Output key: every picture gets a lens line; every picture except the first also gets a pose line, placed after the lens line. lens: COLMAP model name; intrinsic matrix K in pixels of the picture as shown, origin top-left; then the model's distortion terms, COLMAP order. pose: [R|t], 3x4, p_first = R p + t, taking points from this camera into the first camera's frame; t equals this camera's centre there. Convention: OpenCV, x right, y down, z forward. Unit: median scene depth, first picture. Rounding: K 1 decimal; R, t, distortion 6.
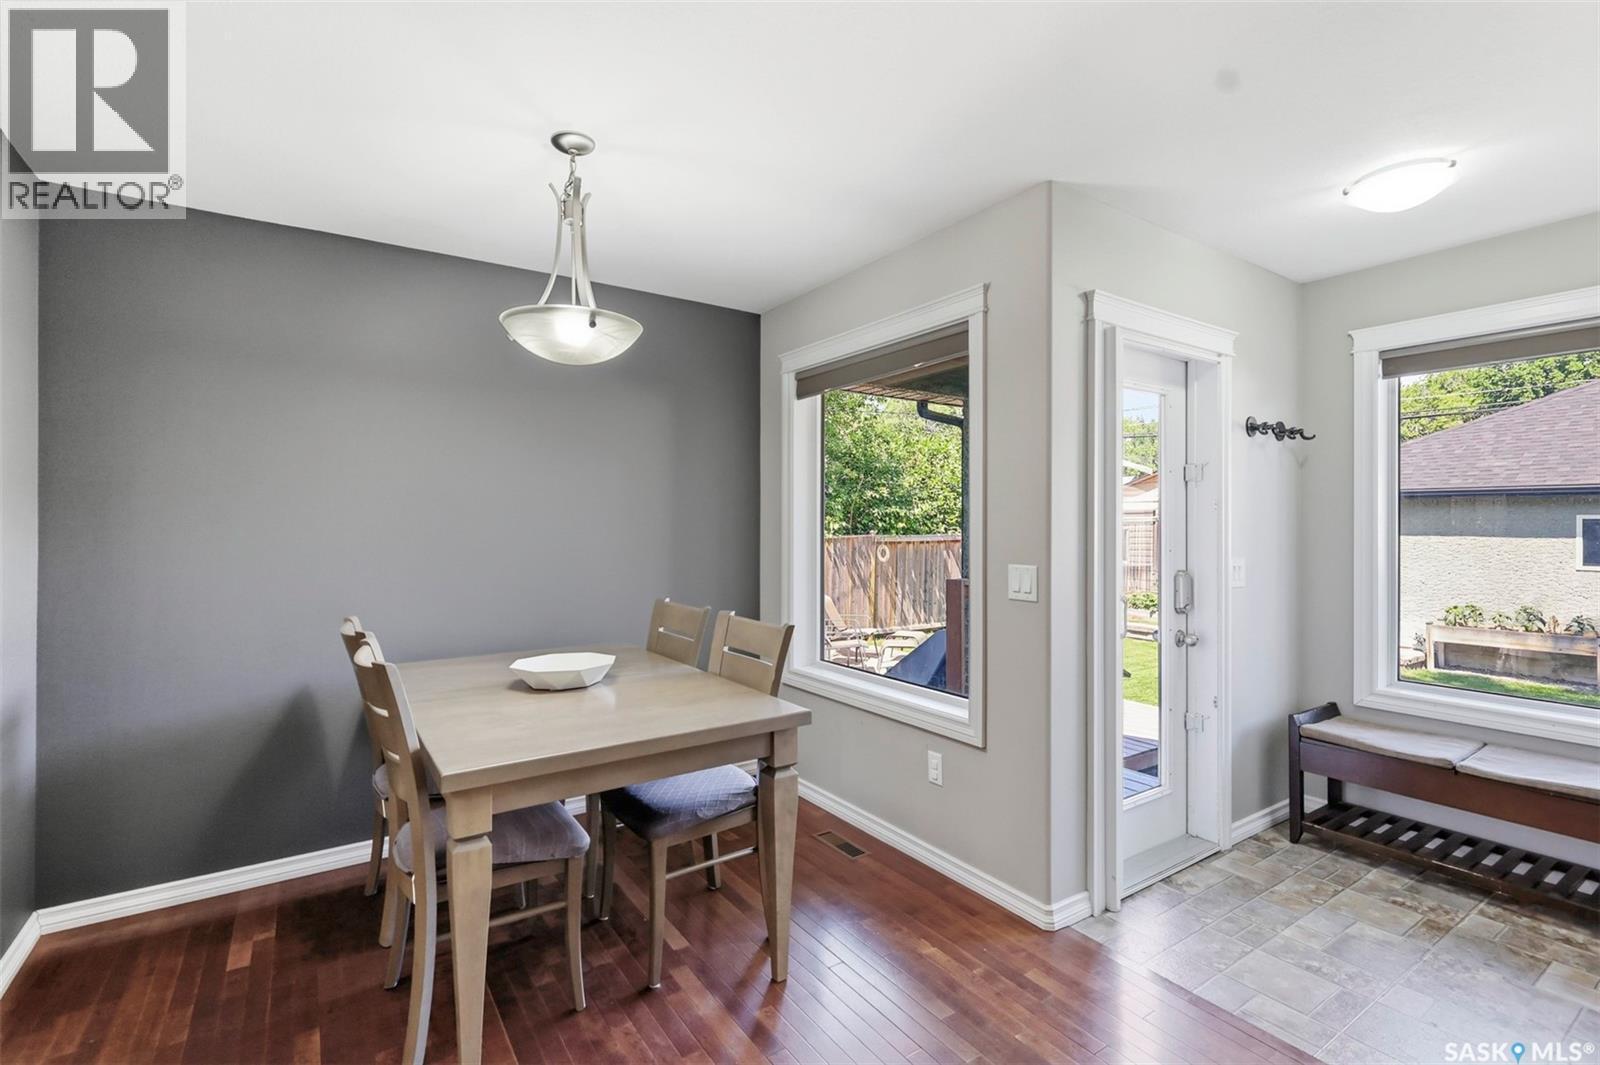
lens RADIAL K [[732.9, 0, 801.3], [0, 732.9, 541.6], [0, 0, 1]] dist [0.001675, -0.000248]
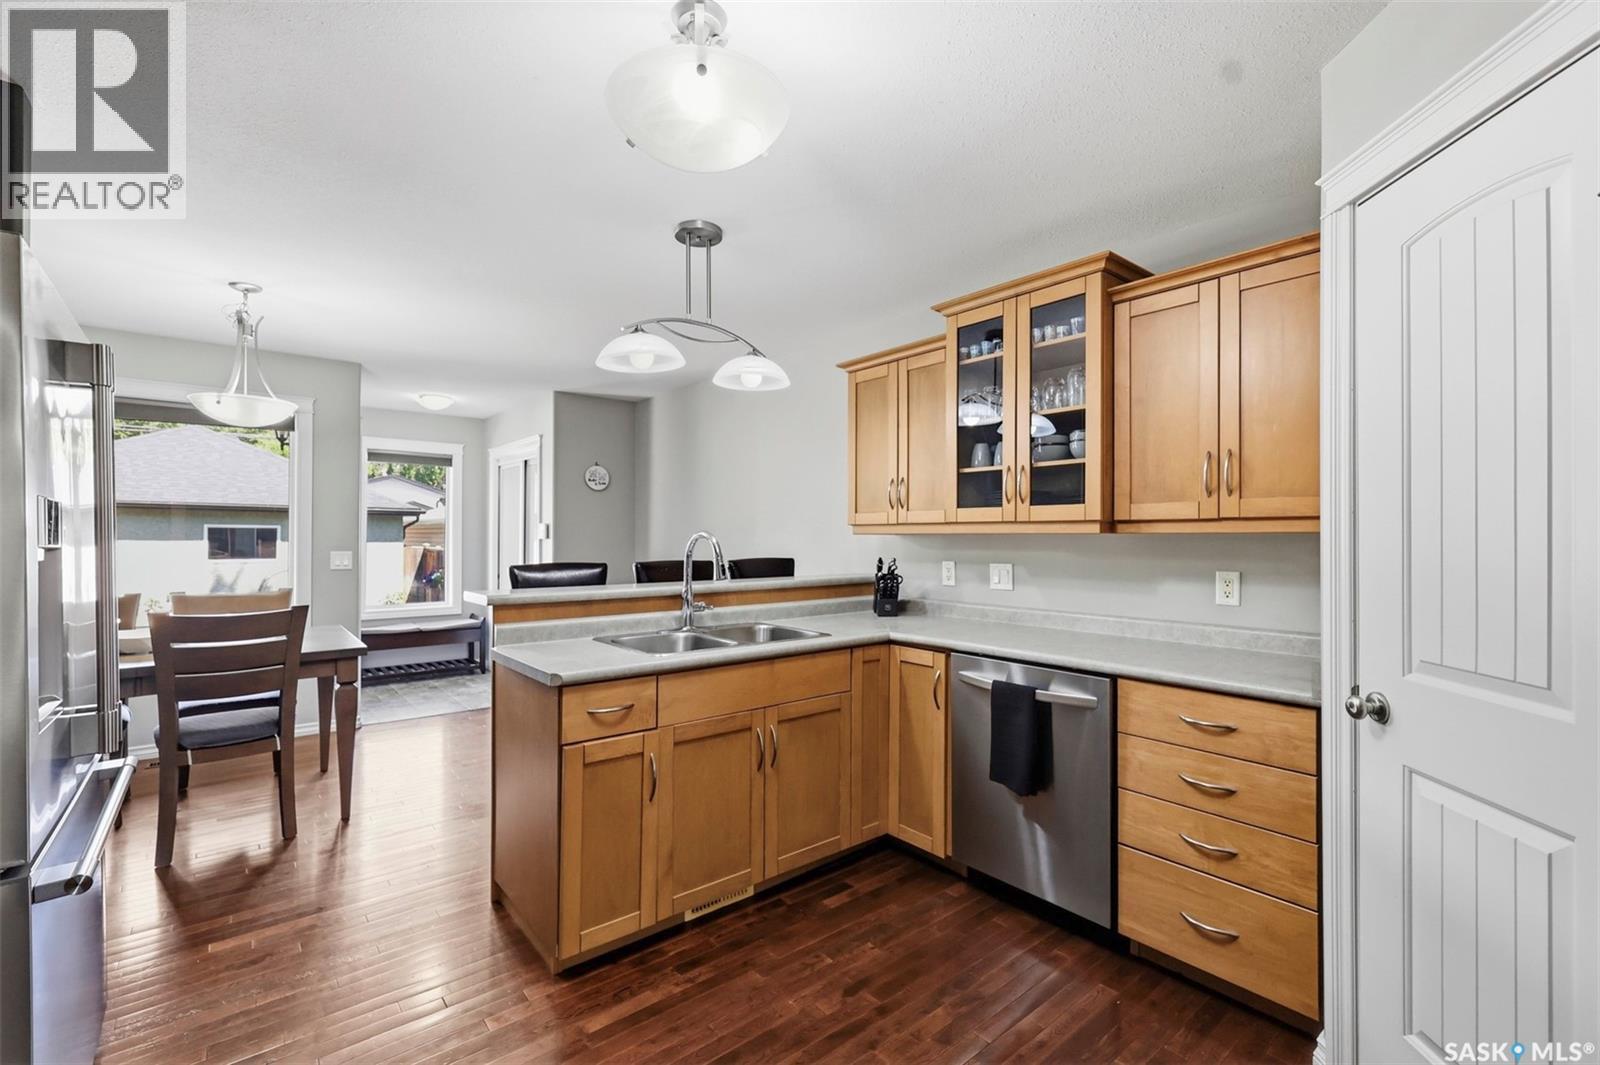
lens RADIAL K [[717.1, 0, 807.0], [0, 717.1, 516.5], [0, 0, 1]] dist [0.001562, 0.000316]
pose [[-0.112883, 0.024360, 0.993310, -0.620799], [0.017938, 0.999586, -0.022475, 0.001500], [-0.993446, 0.015281, -0.113273, -0.006026]]
